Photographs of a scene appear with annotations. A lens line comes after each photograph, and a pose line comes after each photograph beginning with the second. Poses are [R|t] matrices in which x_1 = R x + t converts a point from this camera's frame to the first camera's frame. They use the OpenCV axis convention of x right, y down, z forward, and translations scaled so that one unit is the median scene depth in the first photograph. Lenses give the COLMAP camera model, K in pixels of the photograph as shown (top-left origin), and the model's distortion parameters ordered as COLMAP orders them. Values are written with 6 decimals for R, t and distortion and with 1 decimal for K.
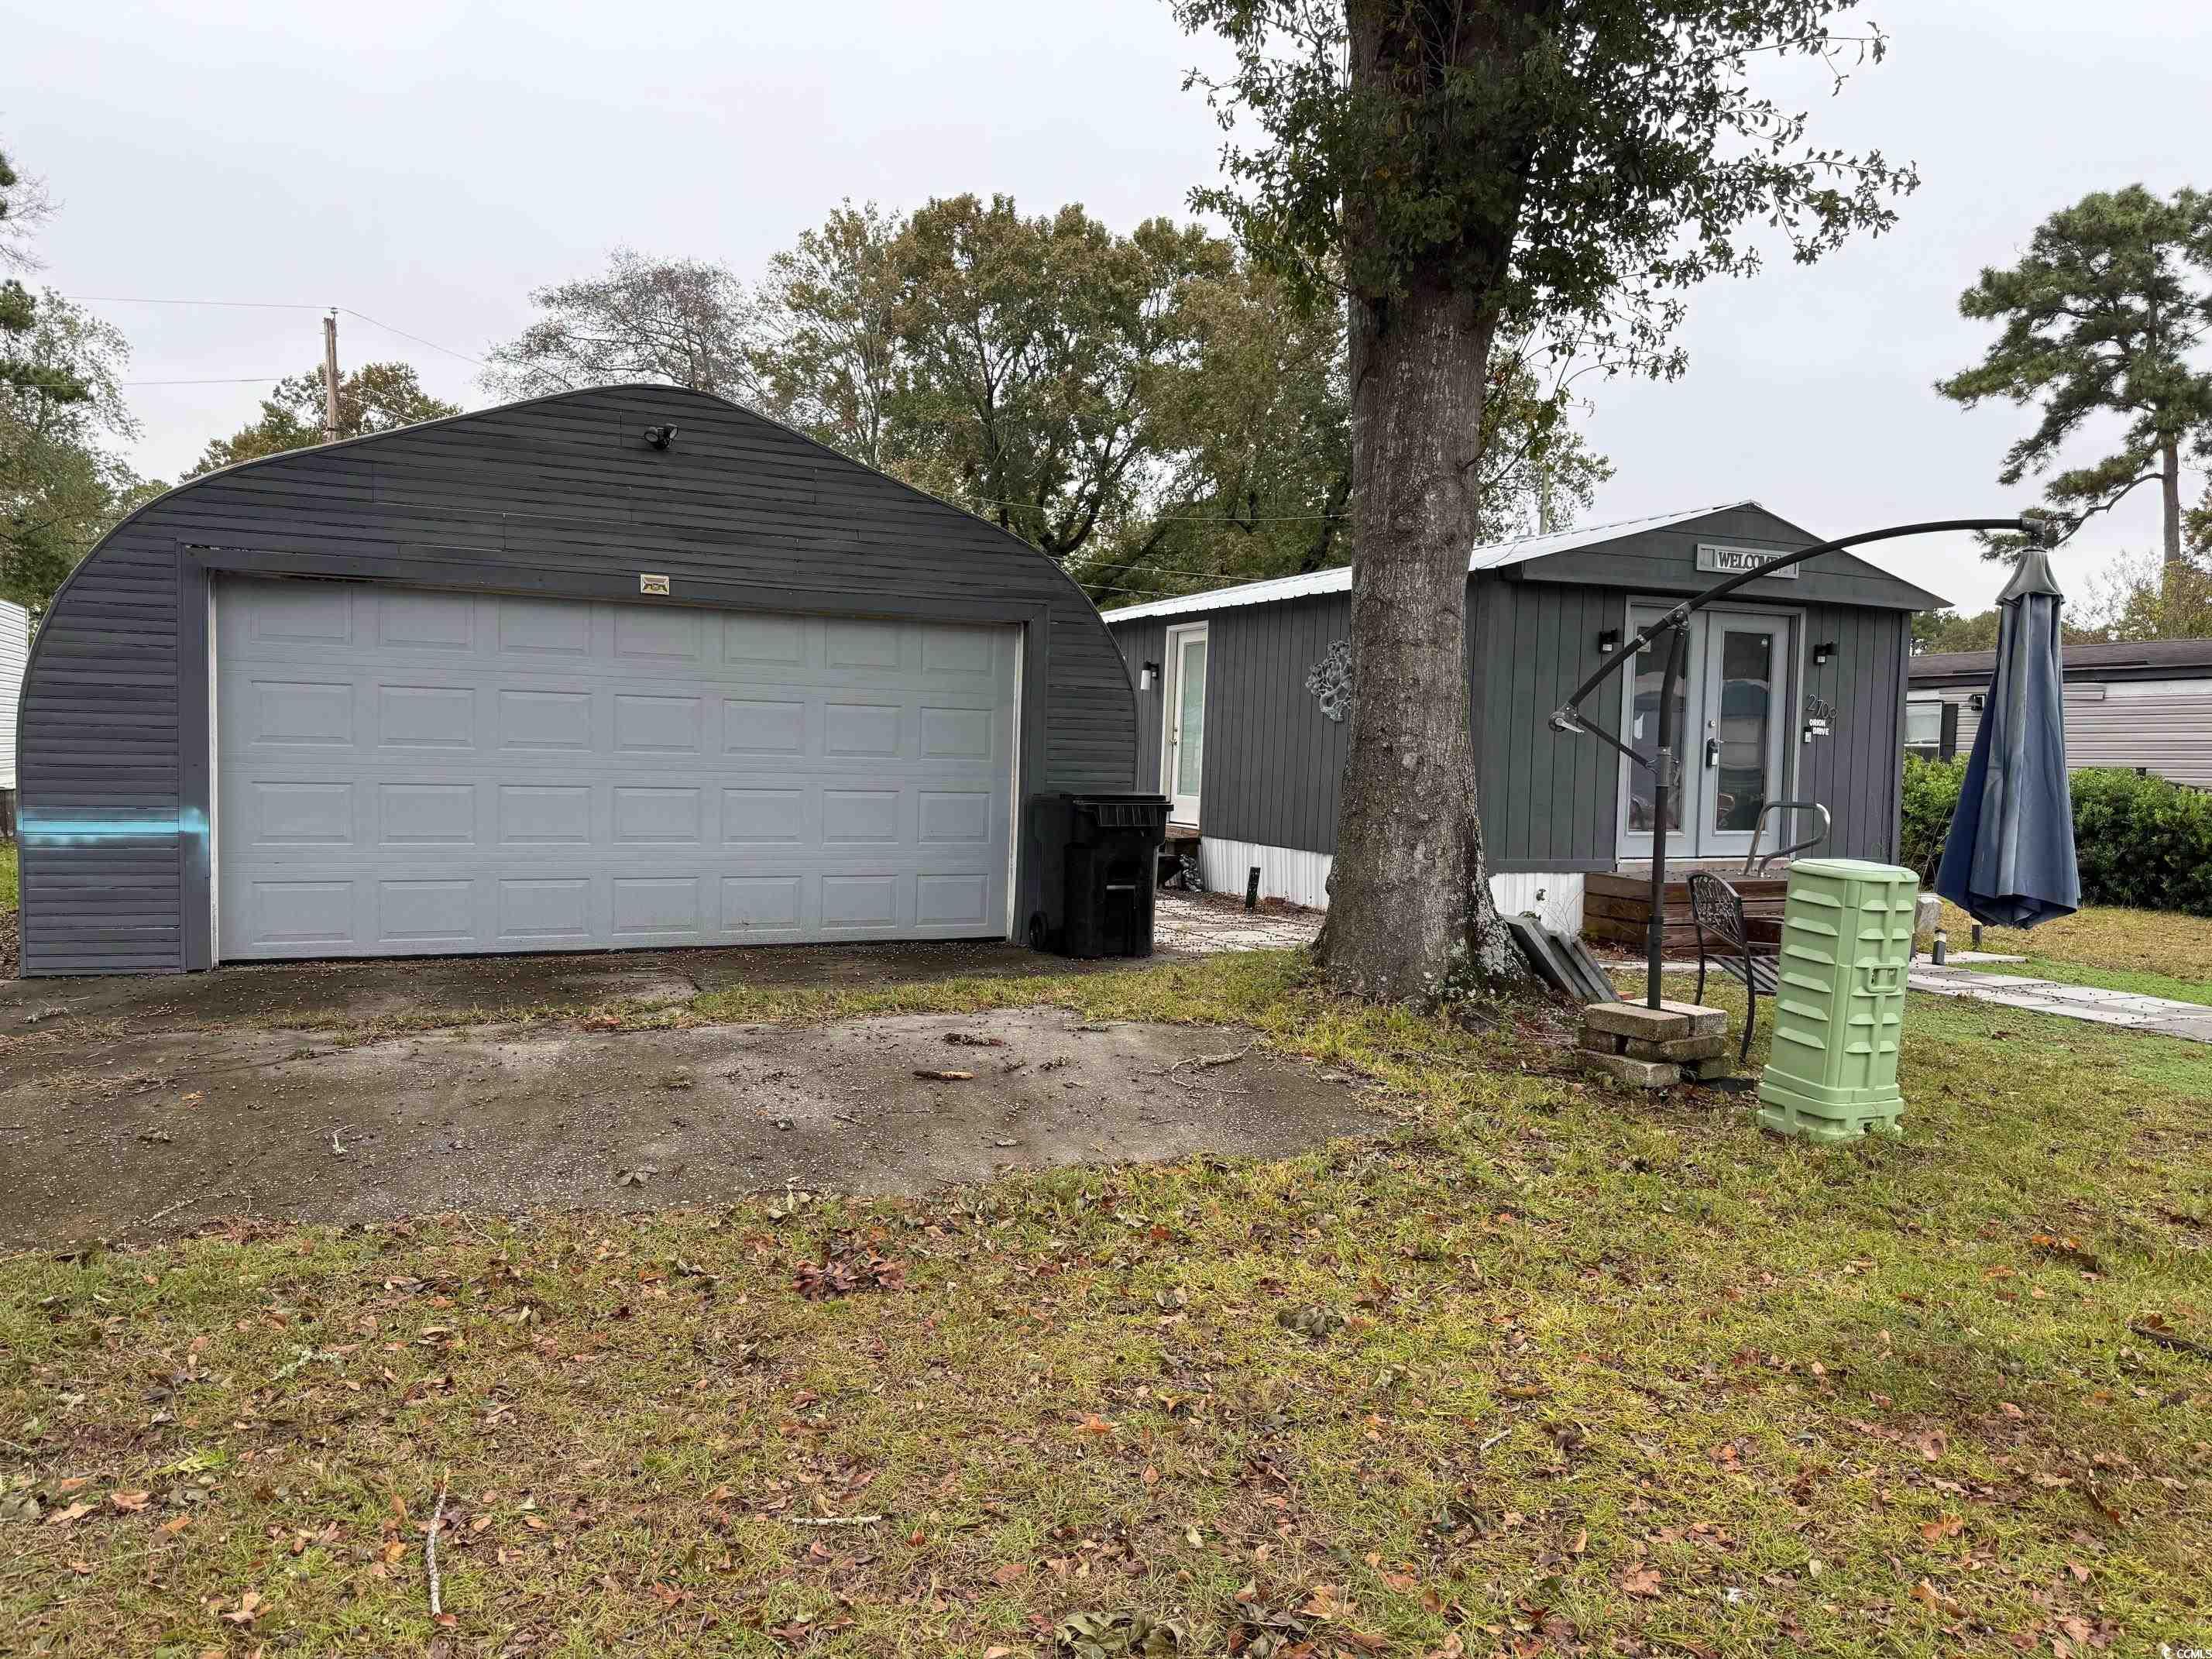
lens RADIAL K [[1561.8, 0, 1112.2], [0, 1561.8, 832.7], [0, 0, 1]] dist [0.049837, -0.054242]
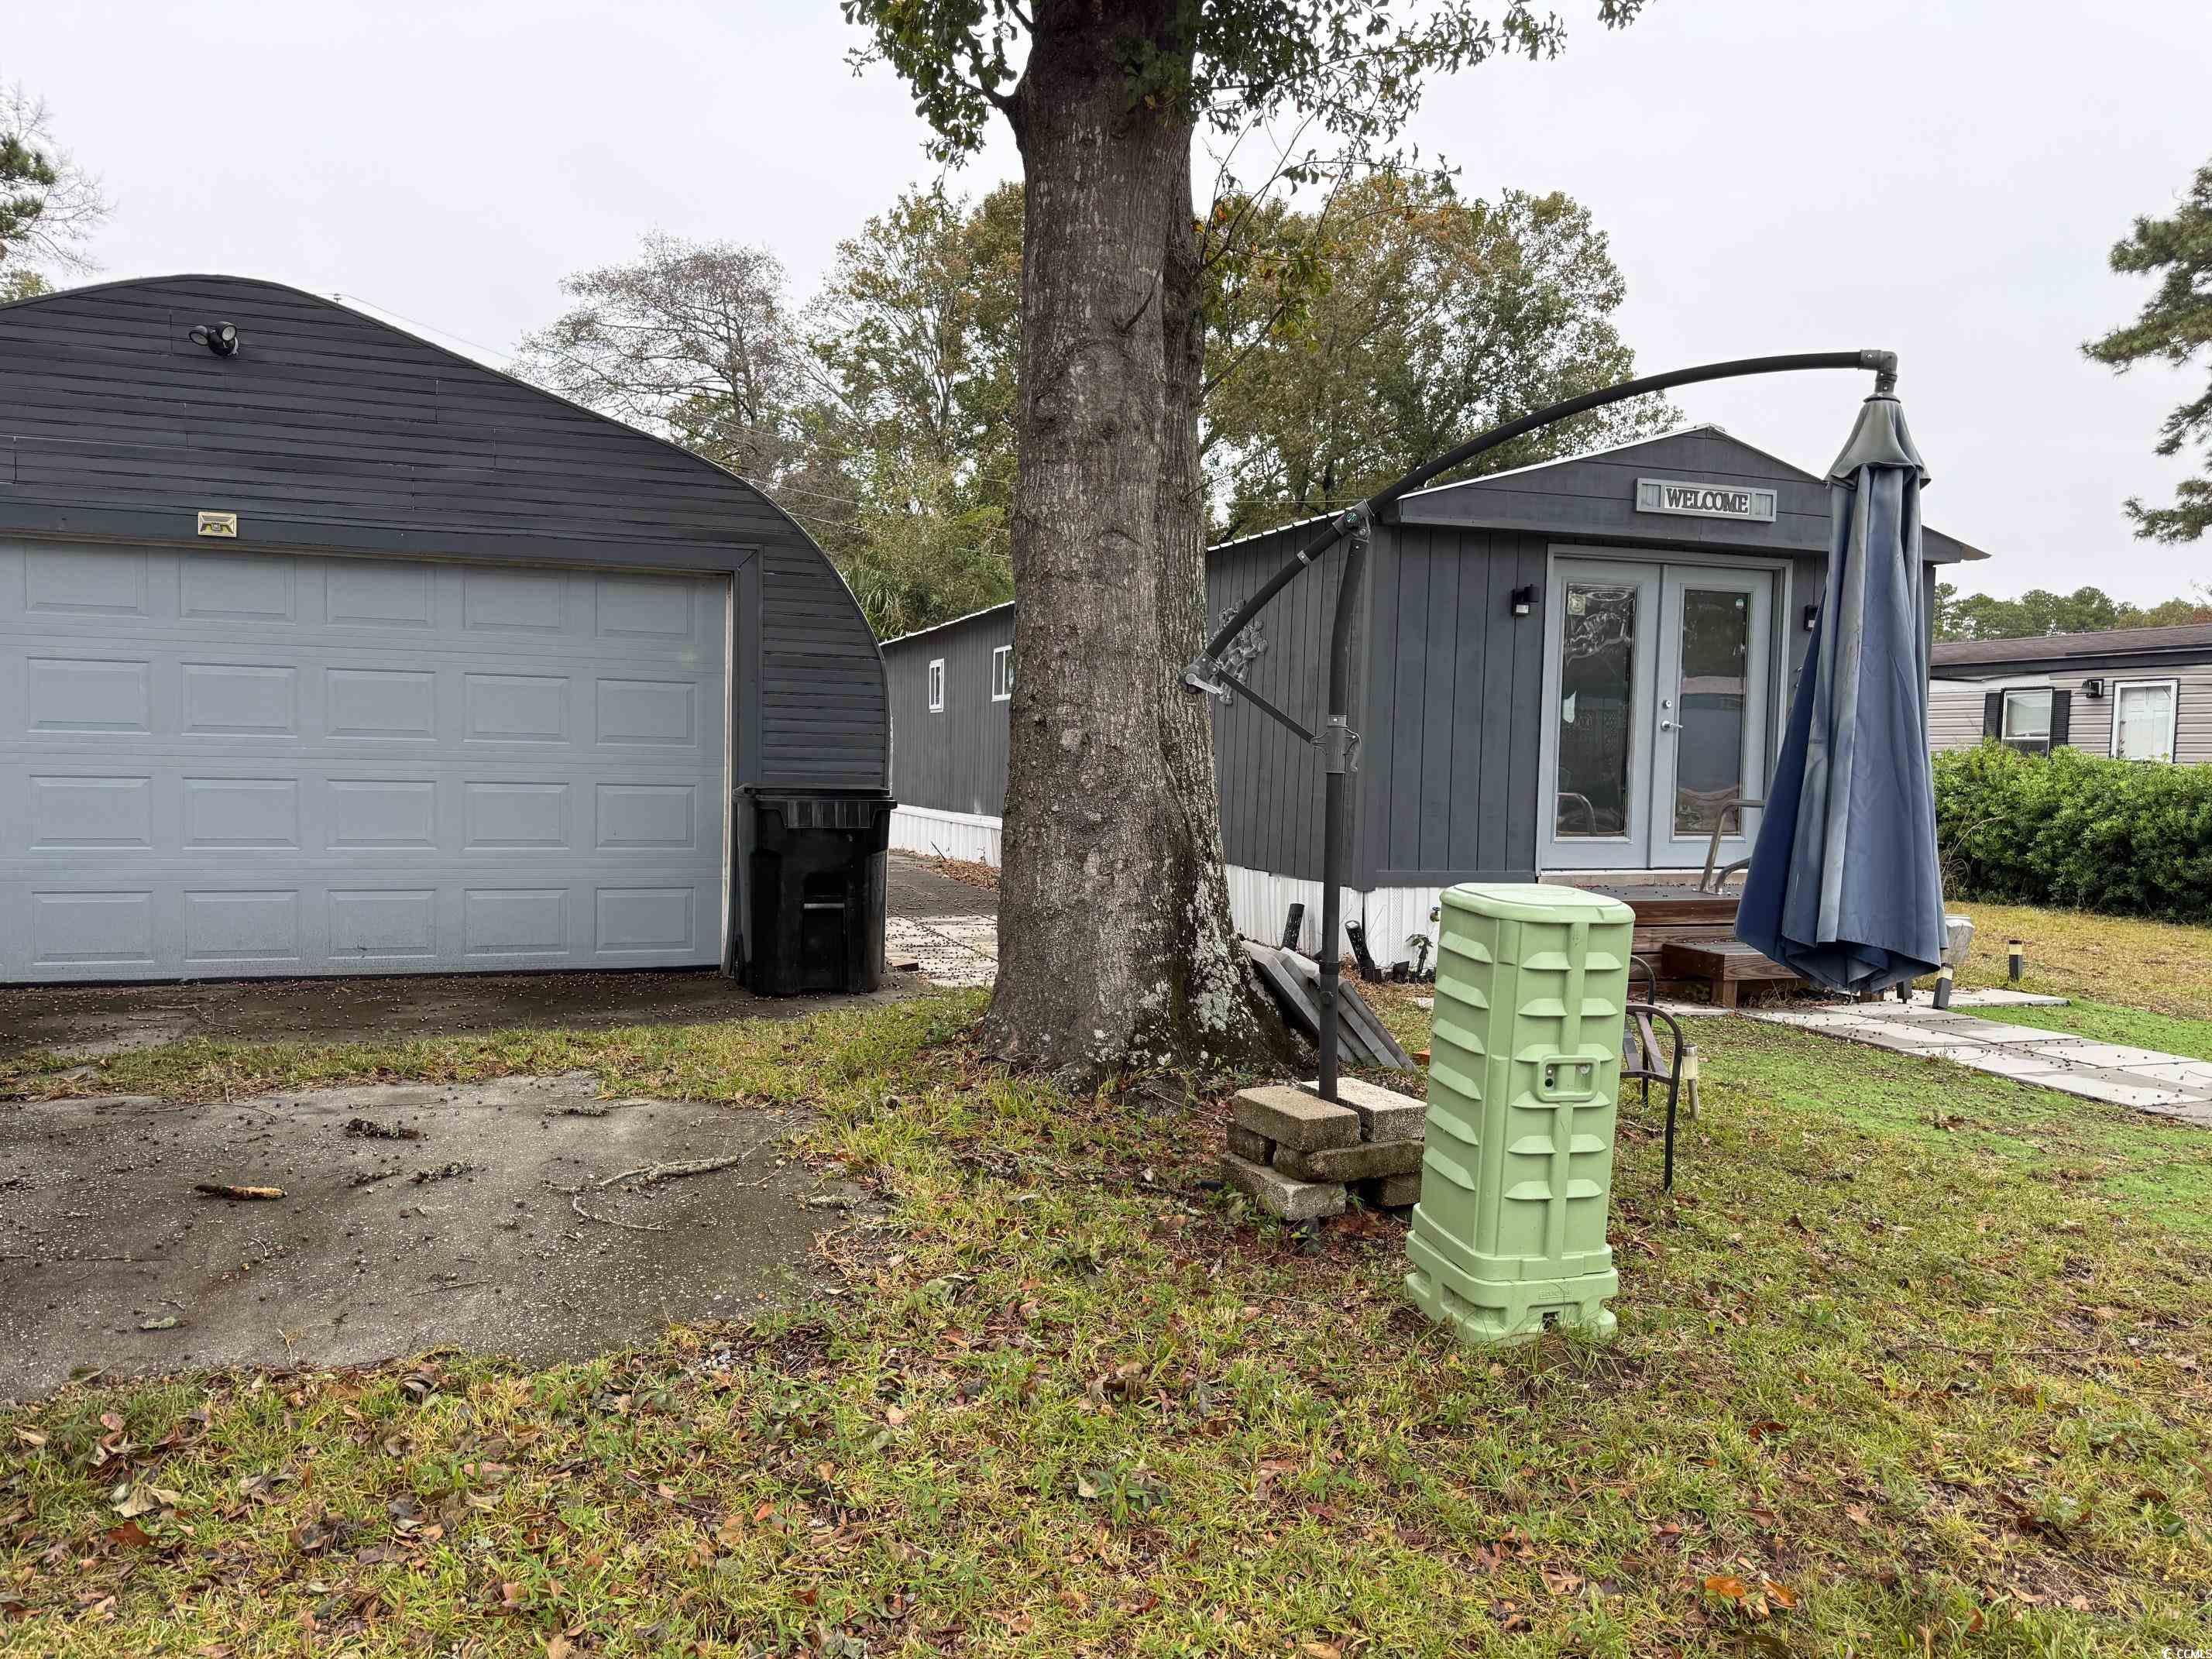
lens RADIAL K [[1561.8, 0, 1108.6], [0, 1561.8, 835.8], [0, 0, 1]] dist [0.049837, -0.054242]
pose [[0.996246, 0.003307, -0.086502, 0.182610], [-0.003221, 0.999994, 0.001128, -0.001485], [0.086506, -0.000846, 0.996251, 0.187808]]
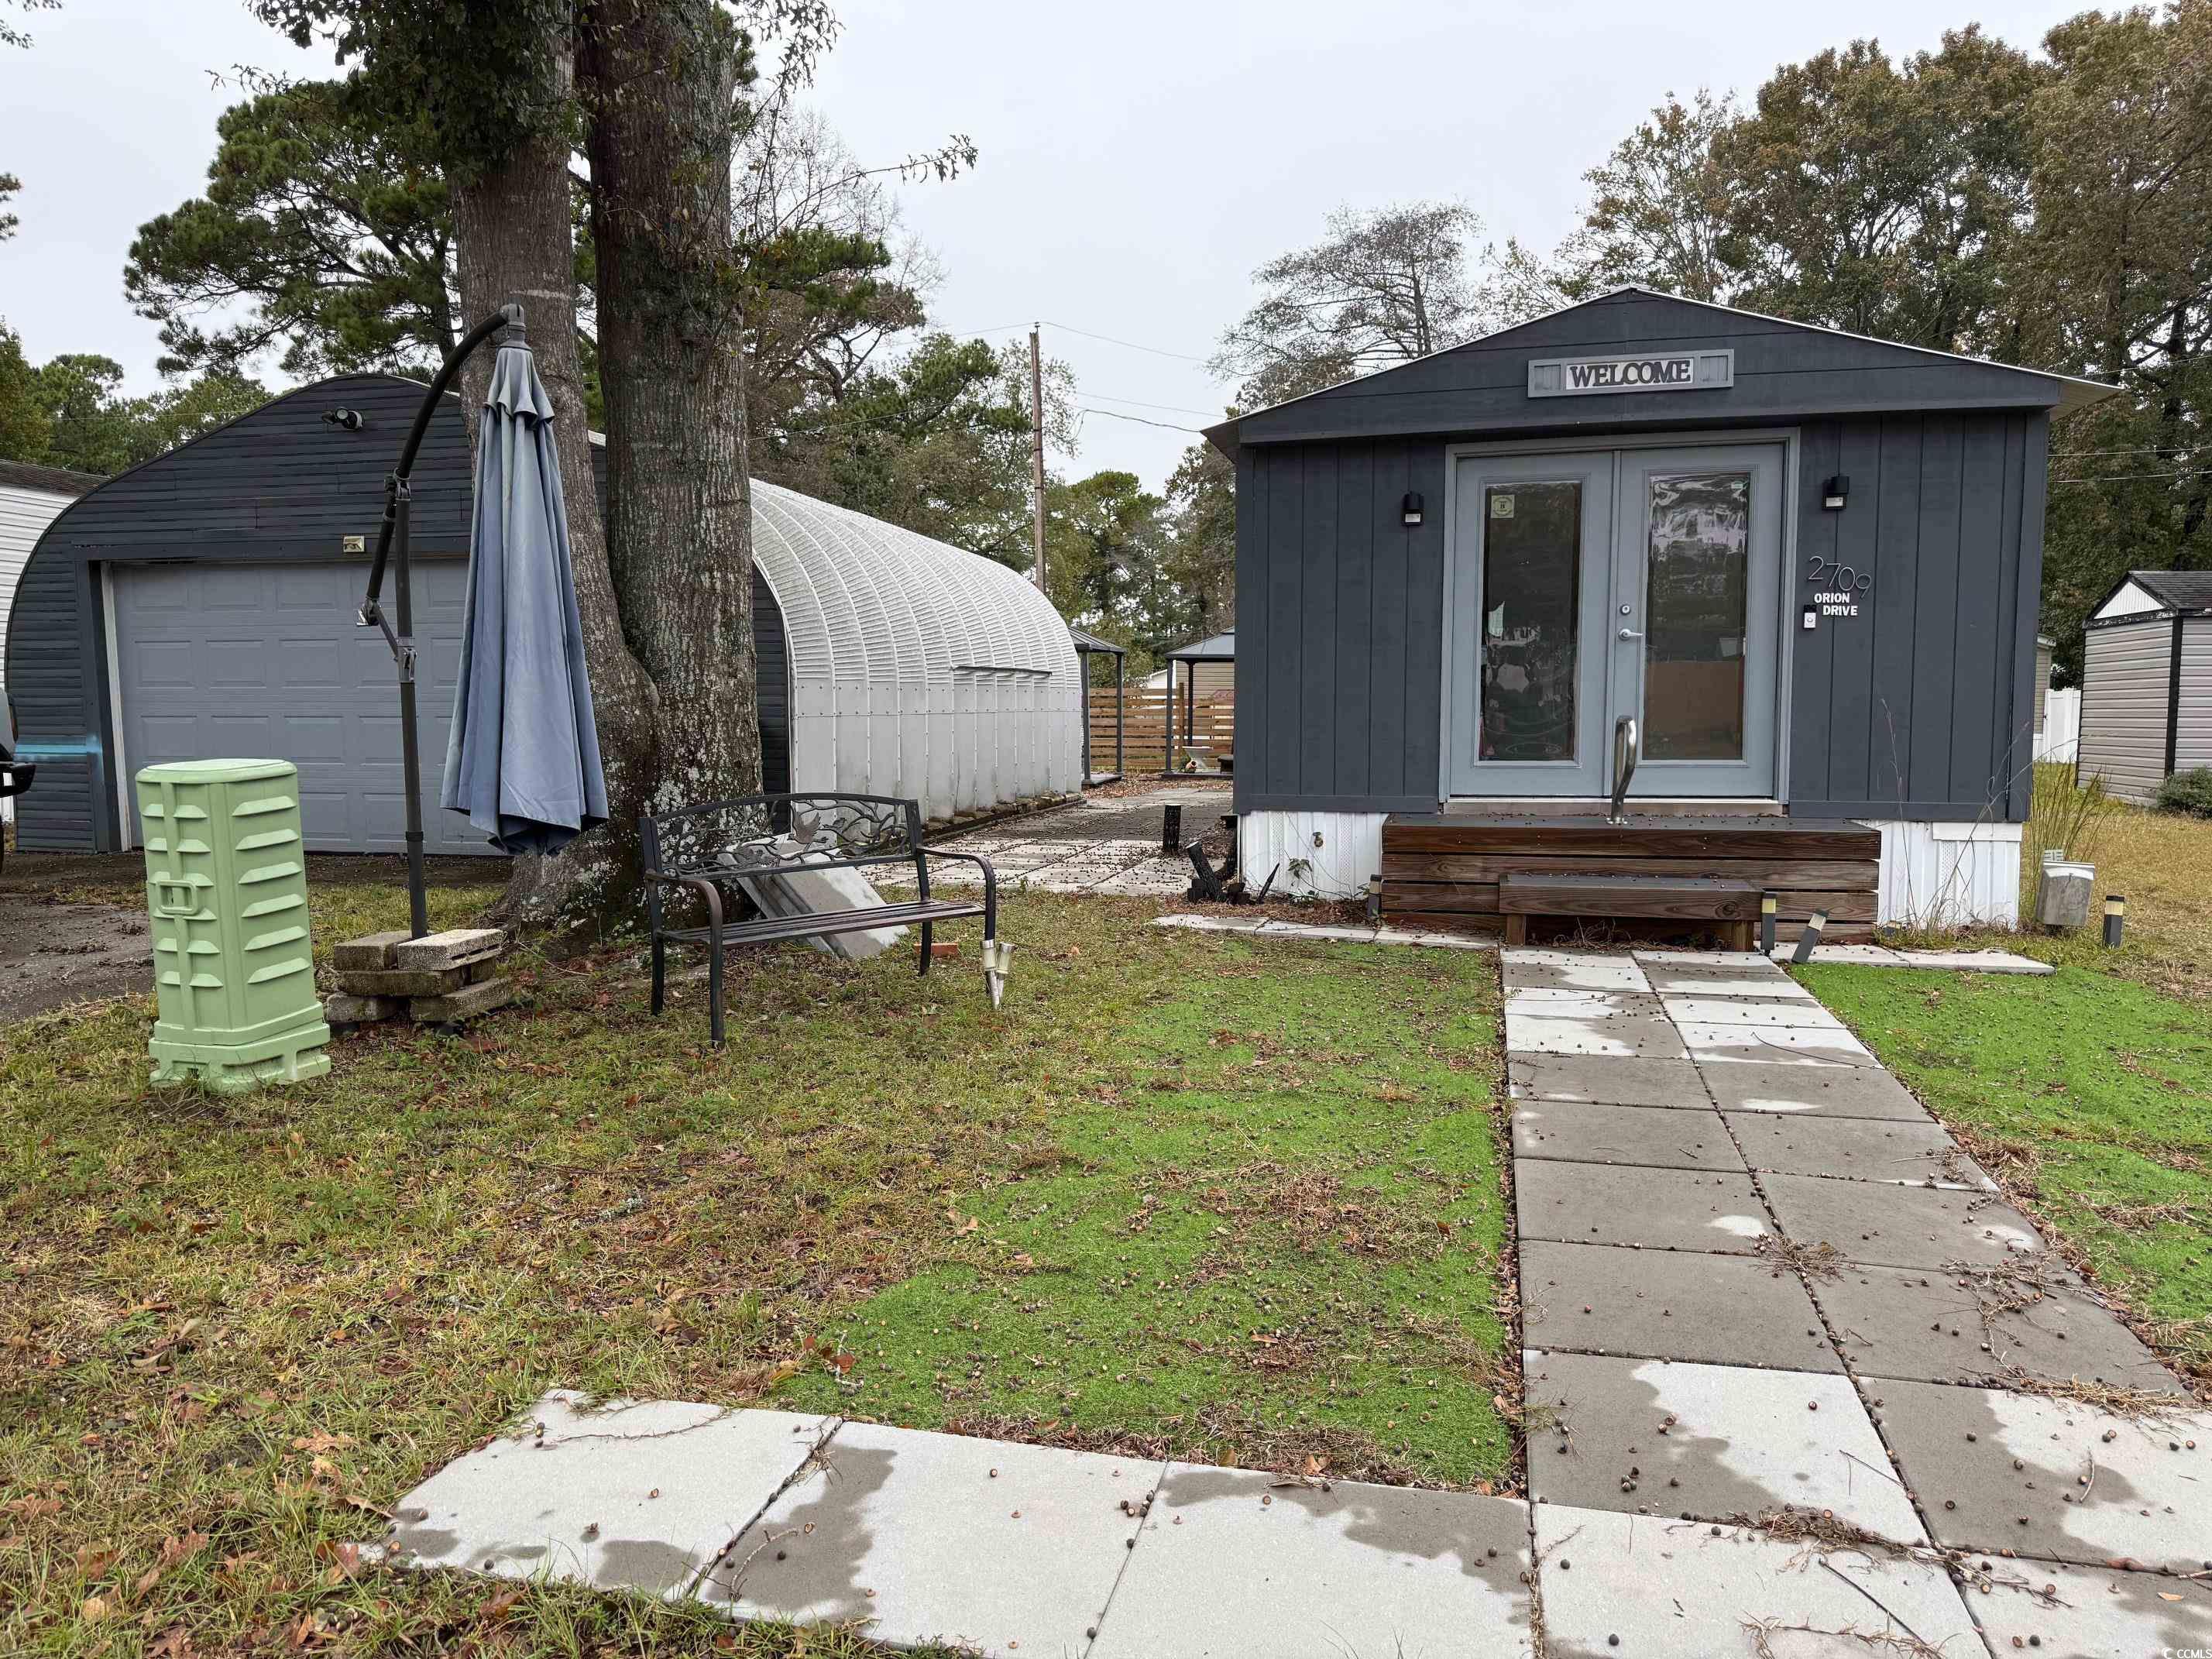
lens RADIAL K [[1561.8, 0, 1113.5], [0, 1561.8, 834.1], [0, 0, 1]] dist [0.049837, -0.054242]
pose [[0.793163, 0.025322, -0.608482, 0.700190], [-0.008728, 0.999505, 0.030217, 0.014559], [0.608946, -0.018657, 0.792992, 0.321405]]
